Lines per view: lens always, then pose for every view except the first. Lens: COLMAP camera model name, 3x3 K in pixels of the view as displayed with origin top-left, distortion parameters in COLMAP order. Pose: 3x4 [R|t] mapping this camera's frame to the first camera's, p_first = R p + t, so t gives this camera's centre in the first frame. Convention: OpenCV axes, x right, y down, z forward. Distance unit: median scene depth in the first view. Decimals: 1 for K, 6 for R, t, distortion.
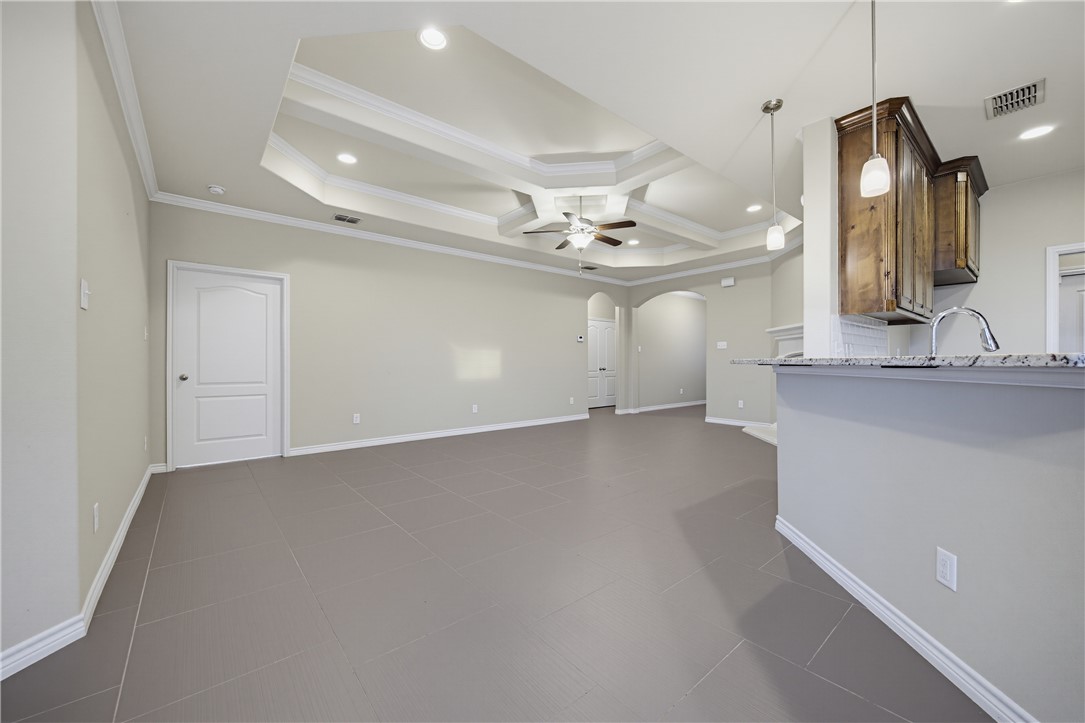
lens RADIAL K [[415.6, 0, 542.5], [0, 415.6, 361.5], [0, 0, 1]] dist [-0.000385, -0.000238]
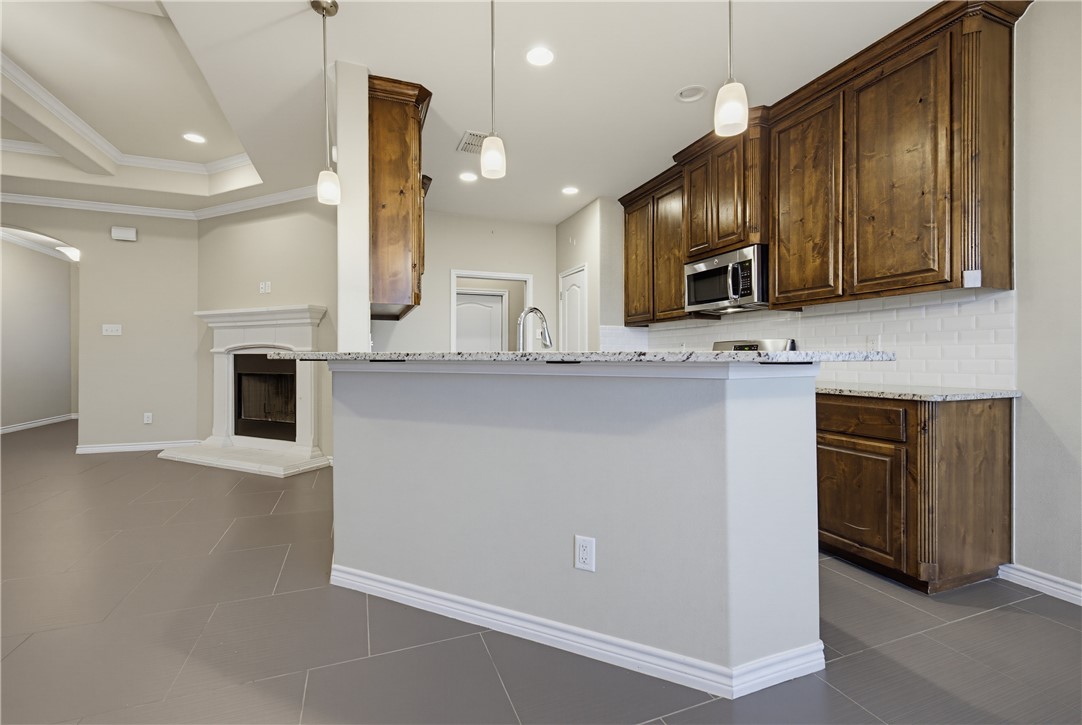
lens RADIAL K [[466.5, 0, 524.0], [0, 466.5, 356.8], [0, 0, 1]] dist [0.013757, -0.000182]
pose [[0.335191, 0.005392, 0.942135, -0.103183], [-0.006619, 0.999972, -0.003368, 0.002291], [-0.942127, -0.005107, 0.335218, 0.385077]]
